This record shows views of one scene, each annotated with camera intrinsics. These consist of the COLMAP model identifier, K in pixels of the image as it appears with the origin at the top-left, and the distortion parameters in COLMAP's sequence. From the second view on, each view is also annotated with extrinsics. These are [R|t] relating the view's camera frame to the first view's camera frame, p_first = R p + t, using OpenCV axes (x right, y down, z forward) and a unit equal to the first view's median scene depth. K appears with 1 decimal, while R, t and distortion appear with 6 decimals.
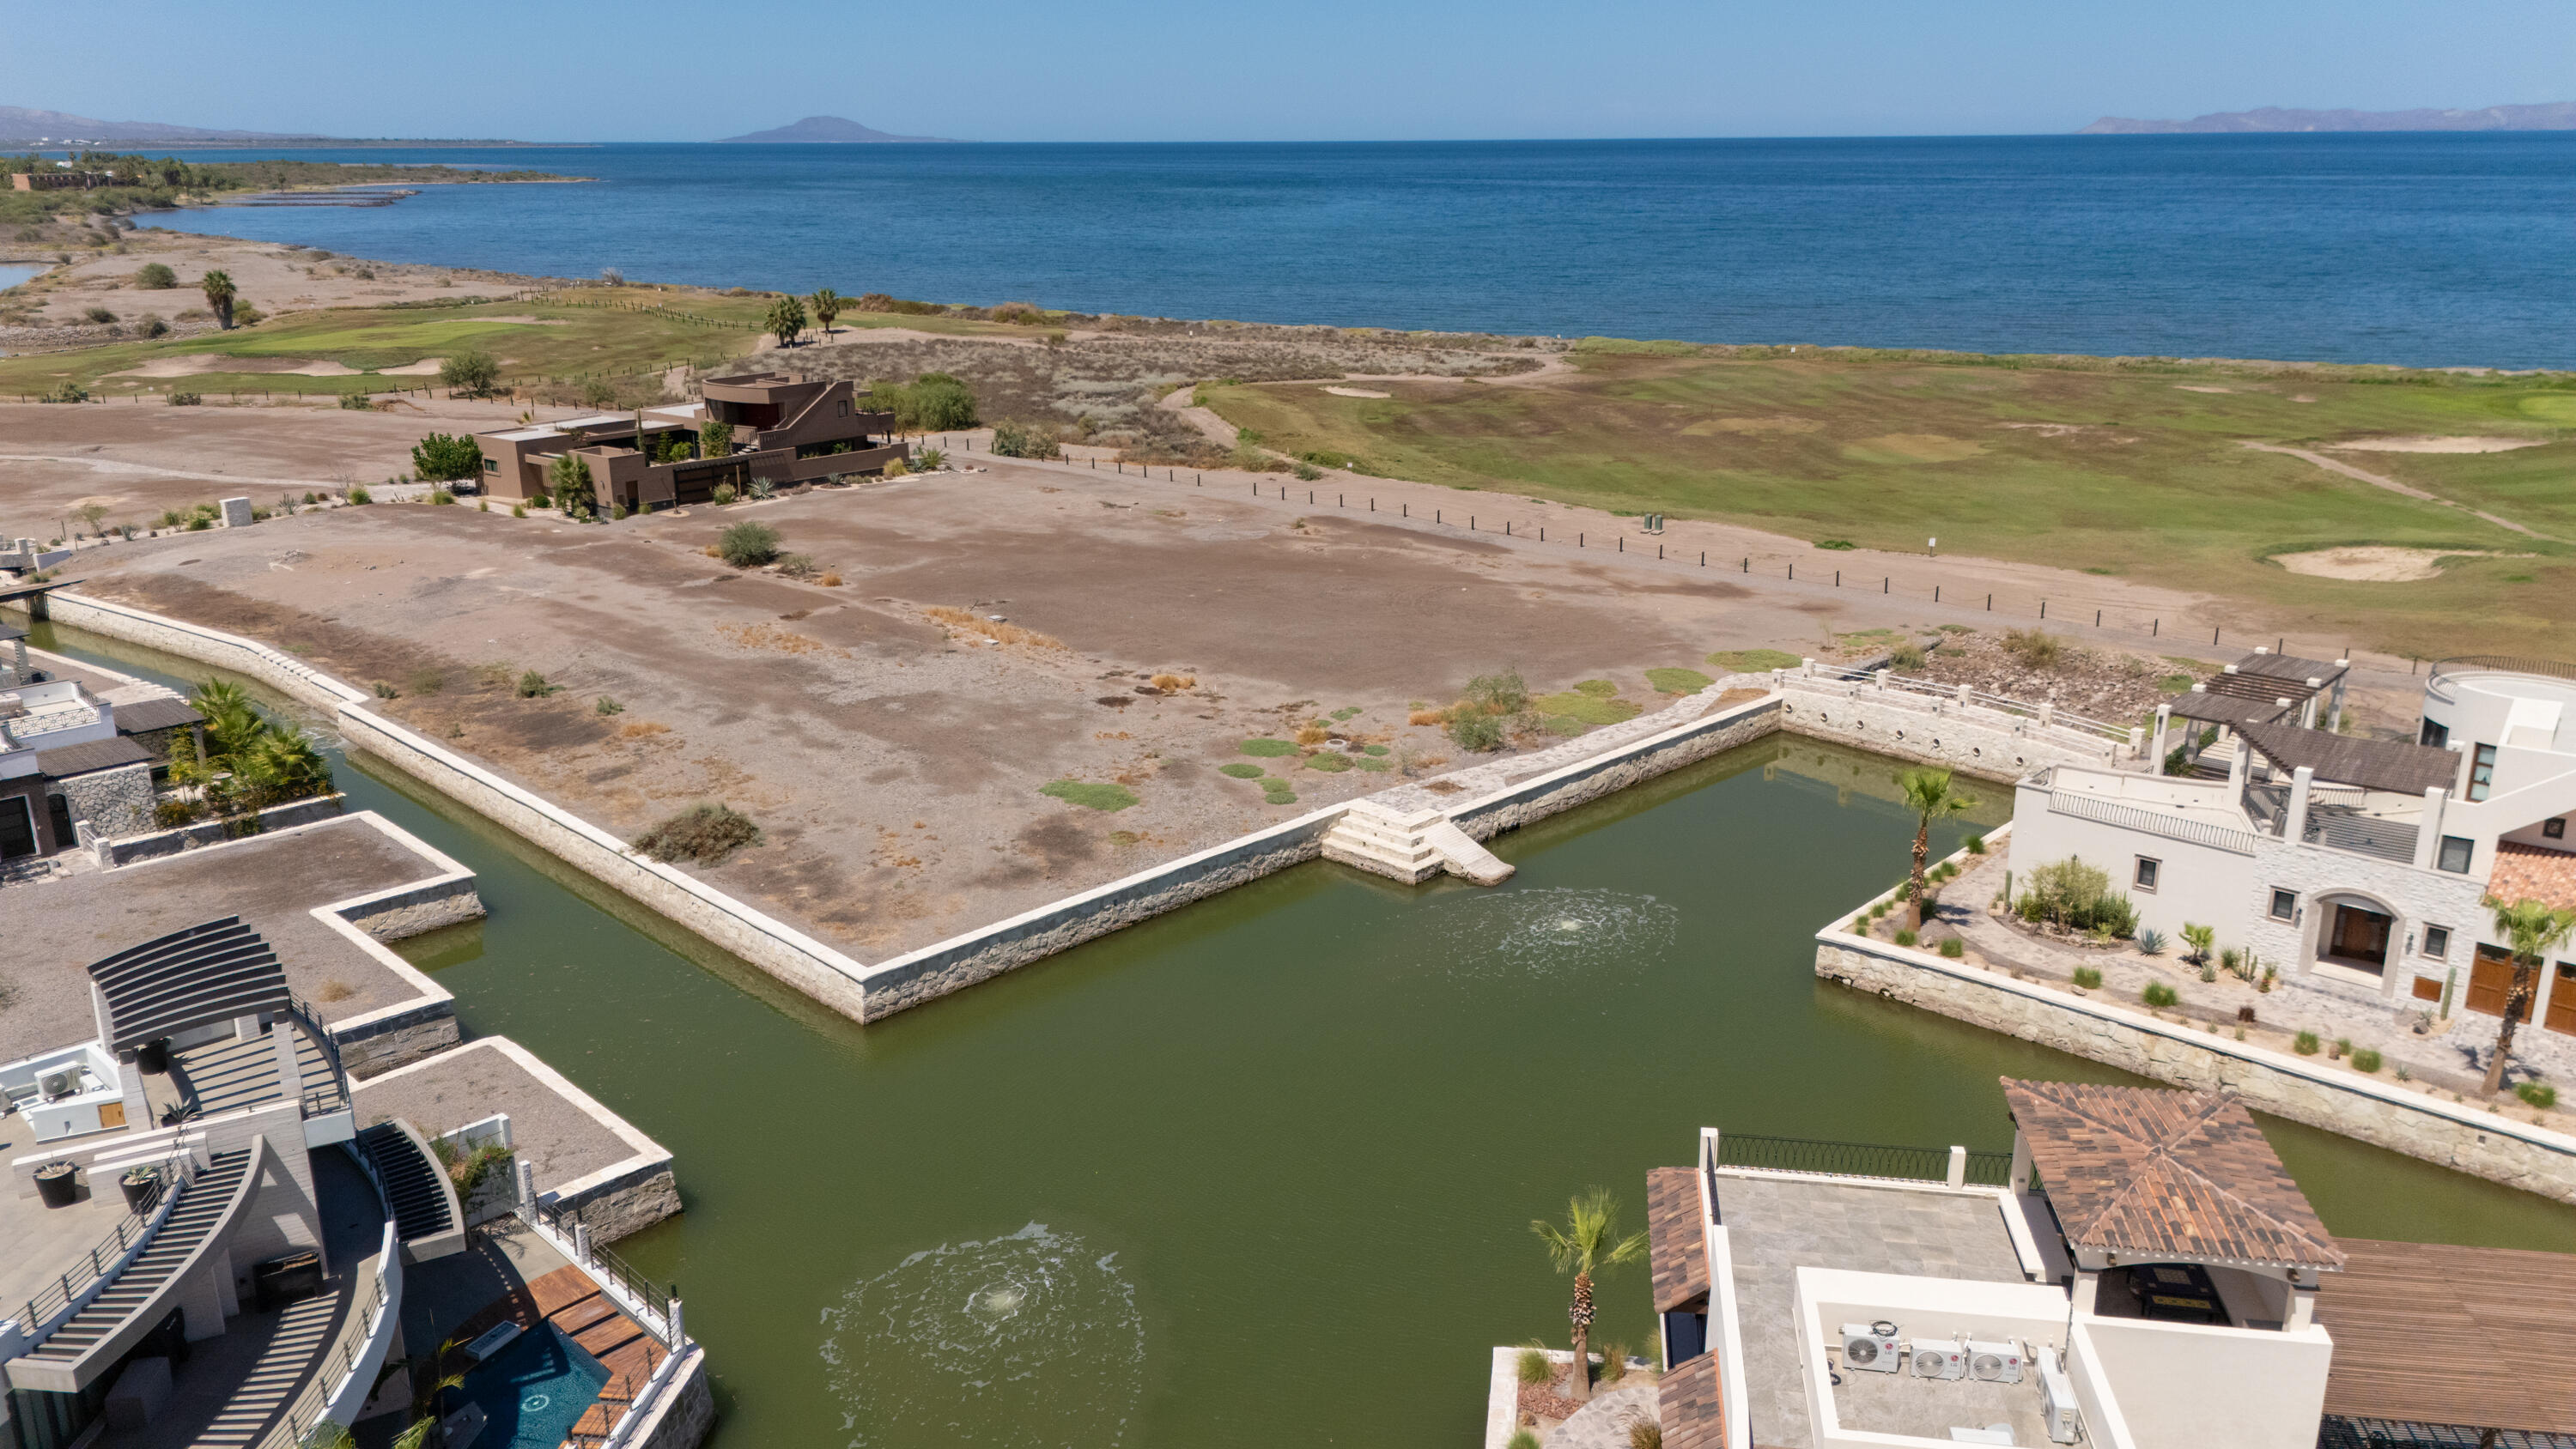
lens RADIAL K [[1851.3, 0, 1288.0], [0, 1851.3, 724.5], [0, 0, 1]] dist [0.068411, -0.067436]
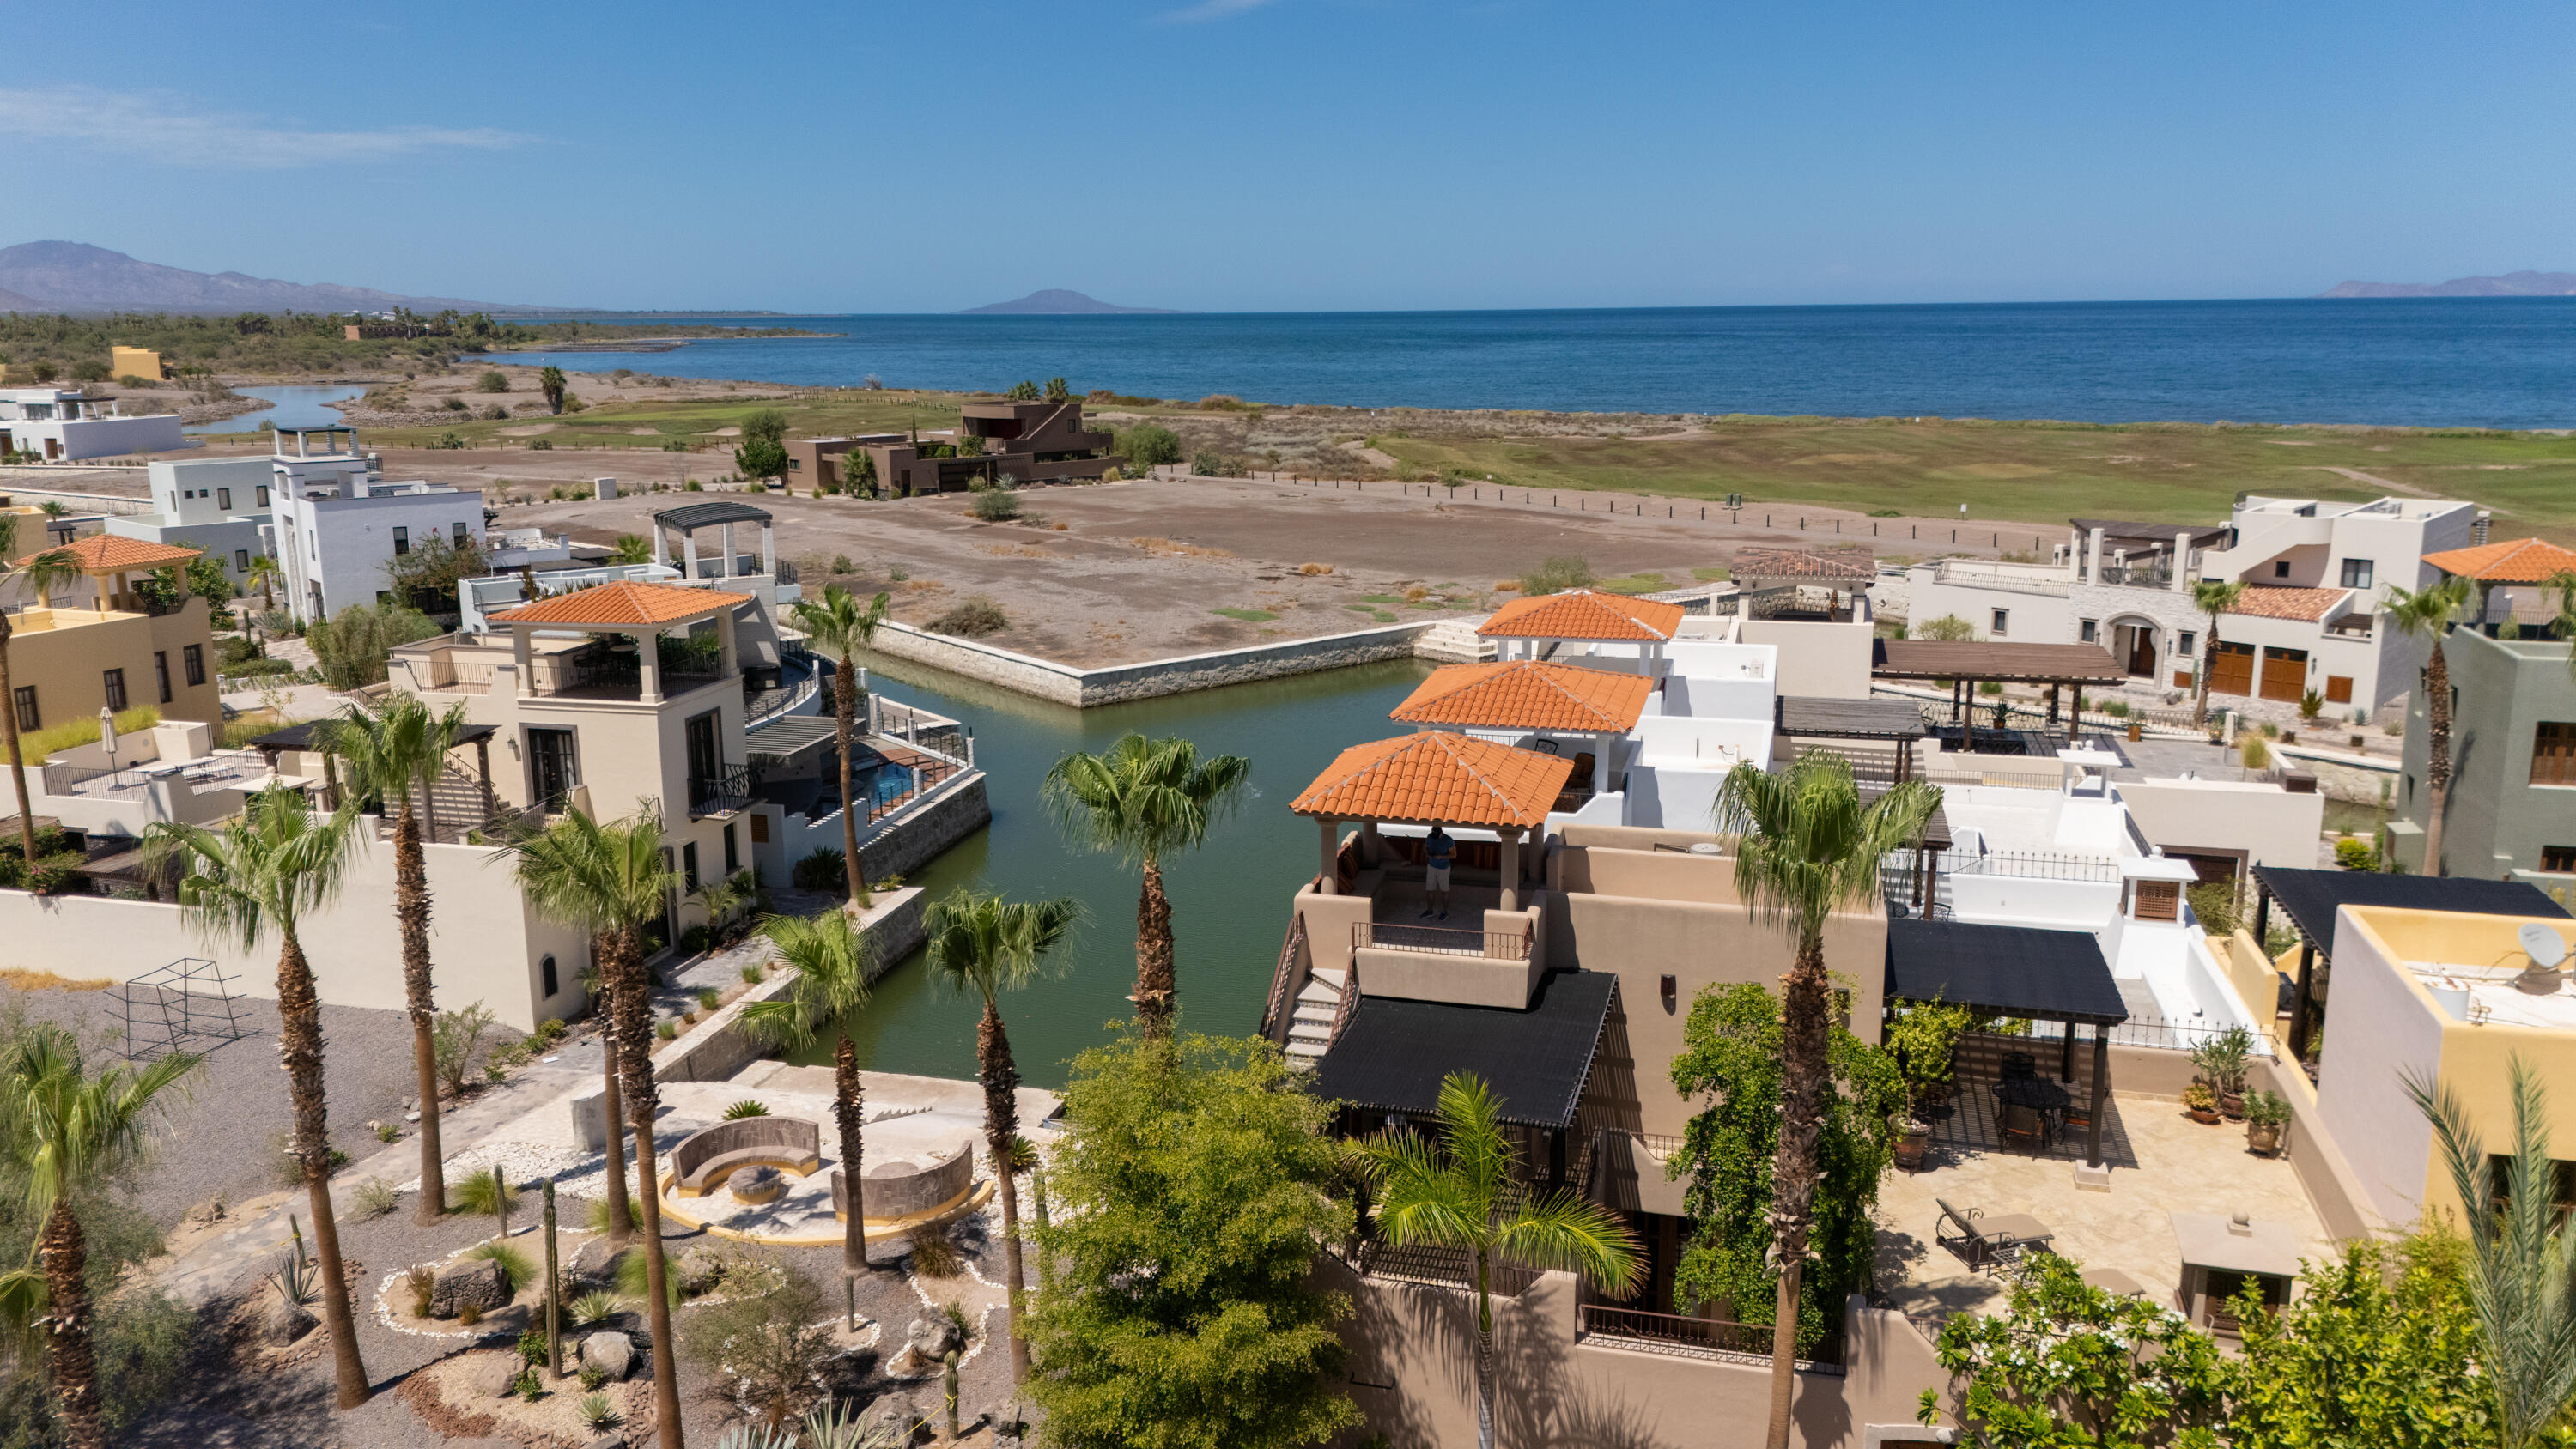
lens RADIAL K [[1923.6, 0, 1288.0], [0, 1923.6, 724.5], [0, 0, 1]] dist [0.089679, -0.109896]
pose [[0.993583, 0.020585, -0.111218, 0.053174], [-0.031952, 0.994331, -0.101413, 0.168854], [0.108500, 0.104316, 0.988608, -0.246344]]
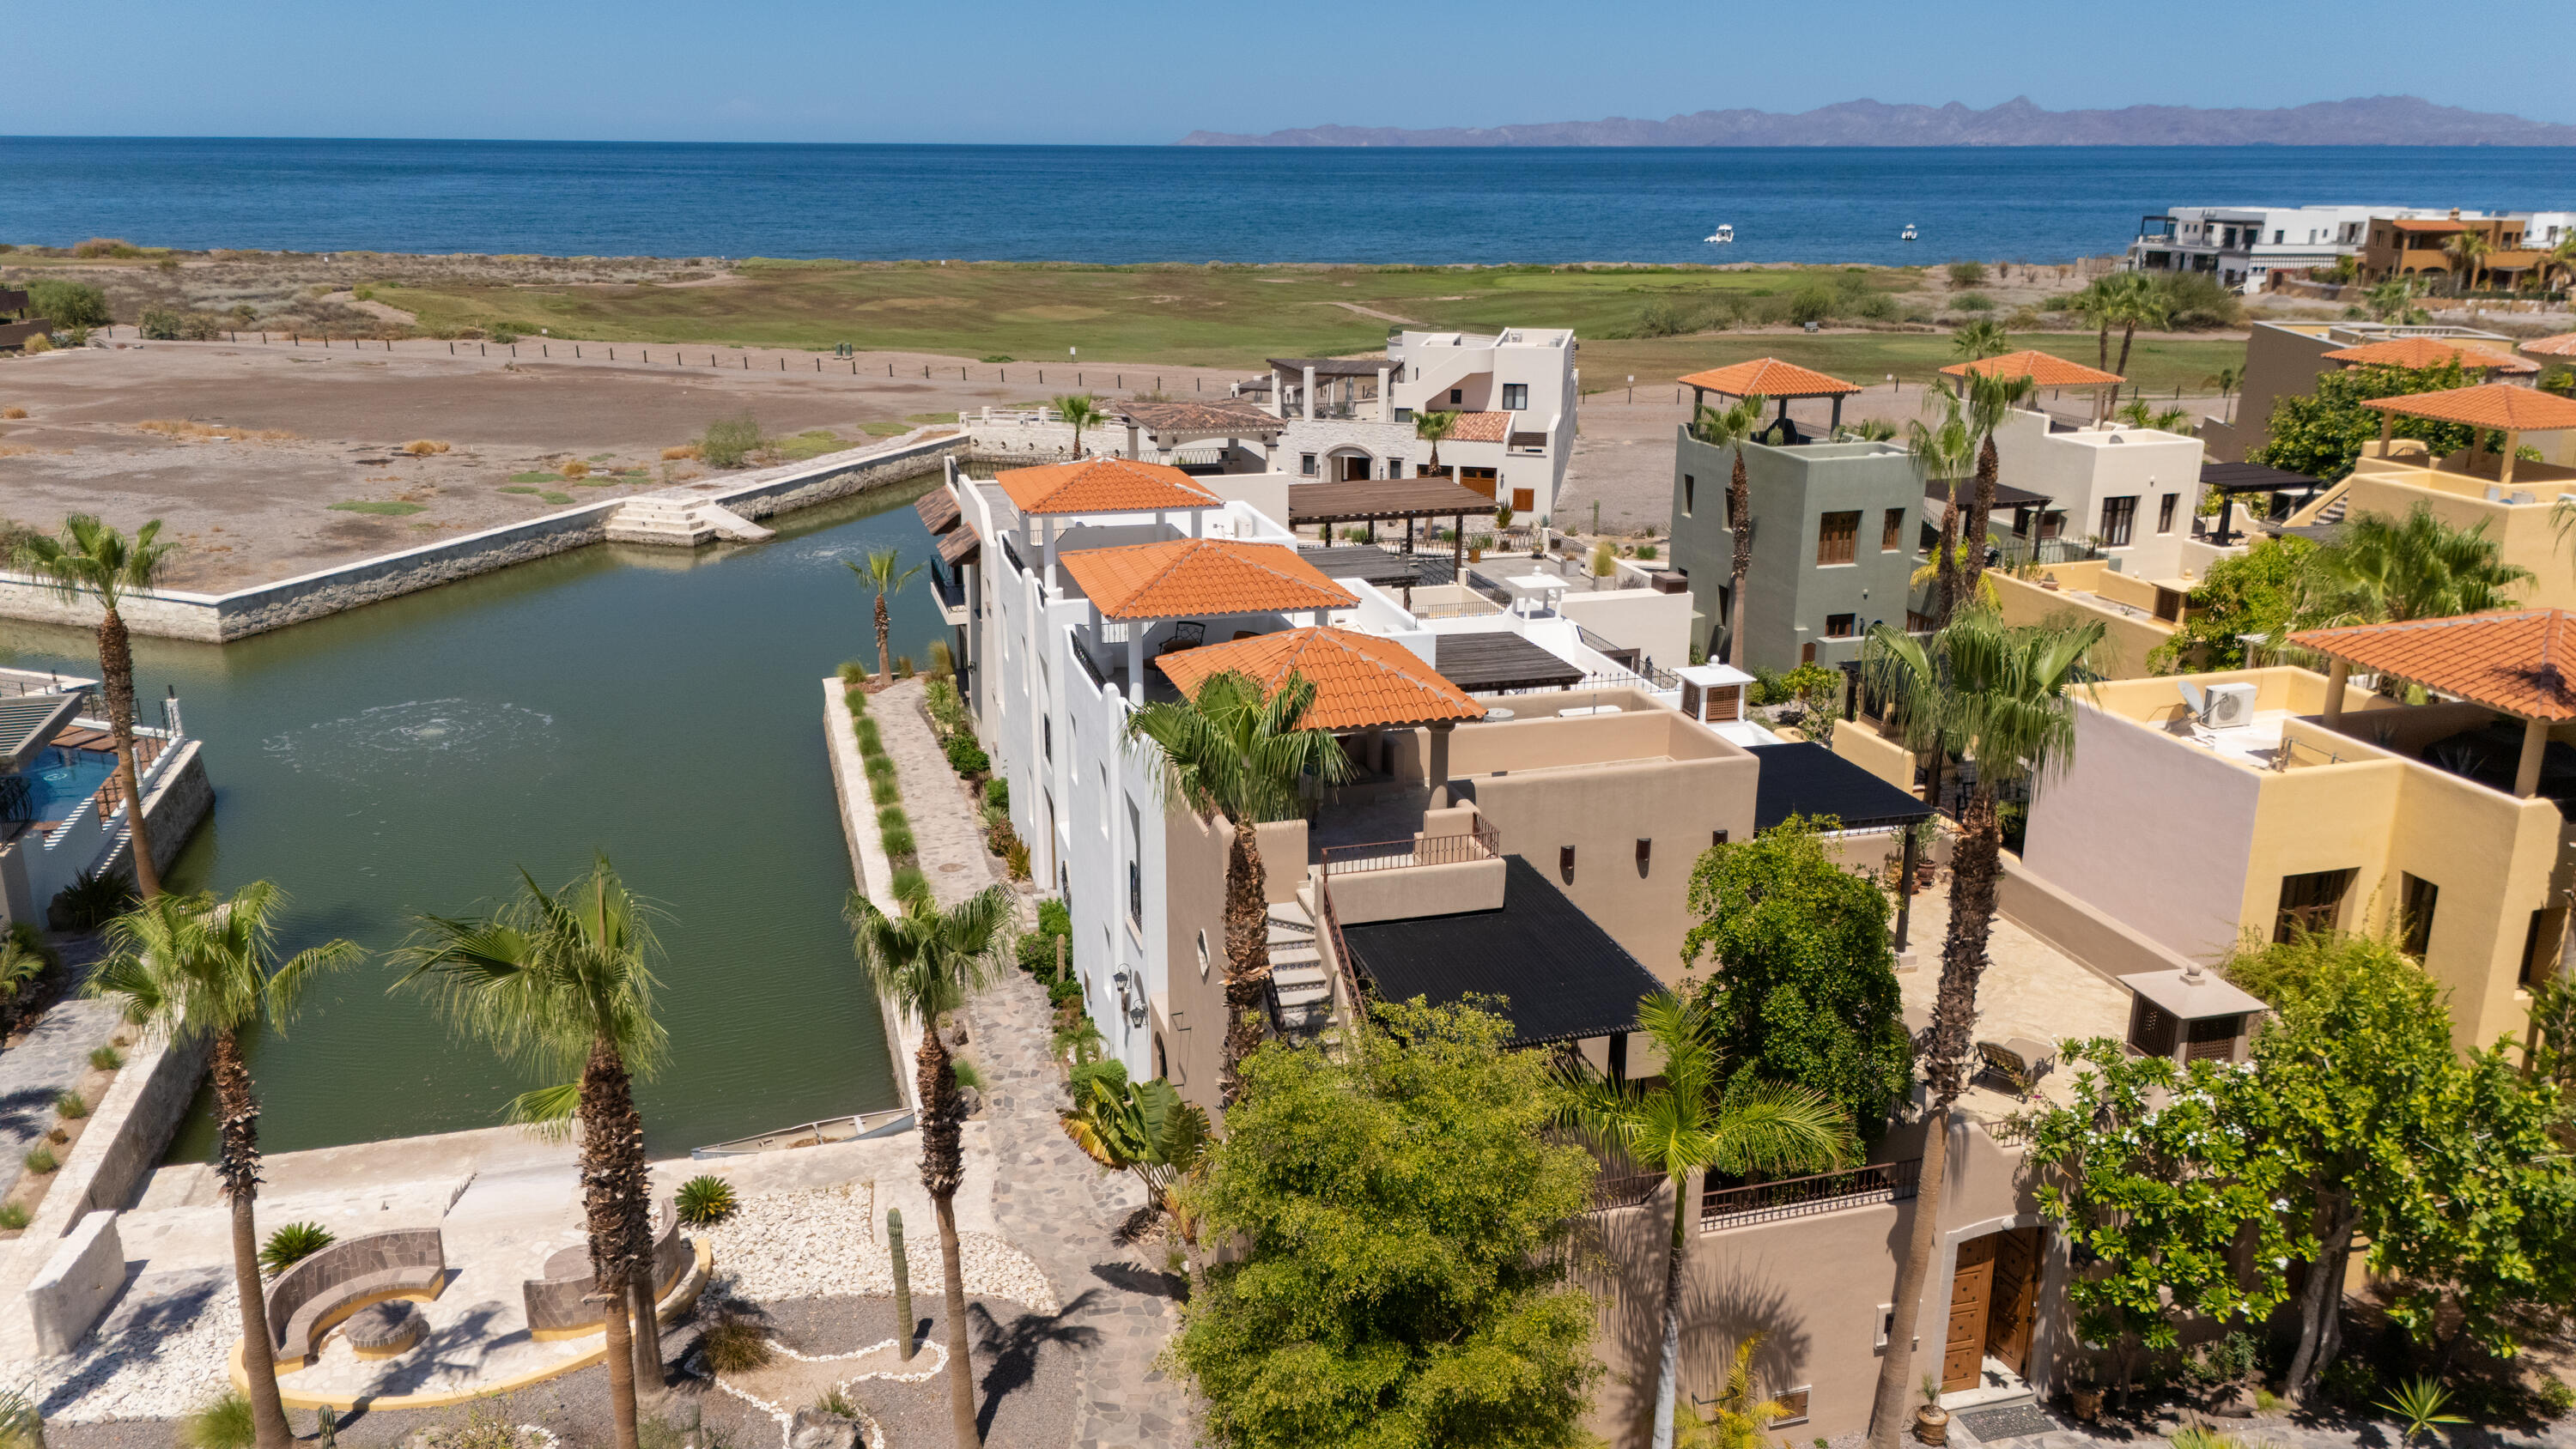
lens RADIAL K [[1923.6, 0, 1288.0], [0, 1923.6, 724.5], [0, 0, 1]] dist [0.089679, -0.109896]
pose [[0.907337, -0.111849, 0.405253, -0.065705], [0.121913, 0.992540, 0.000981, 0.152784], [-0.402339, 0.048515, 0.914204, -0.196245]]
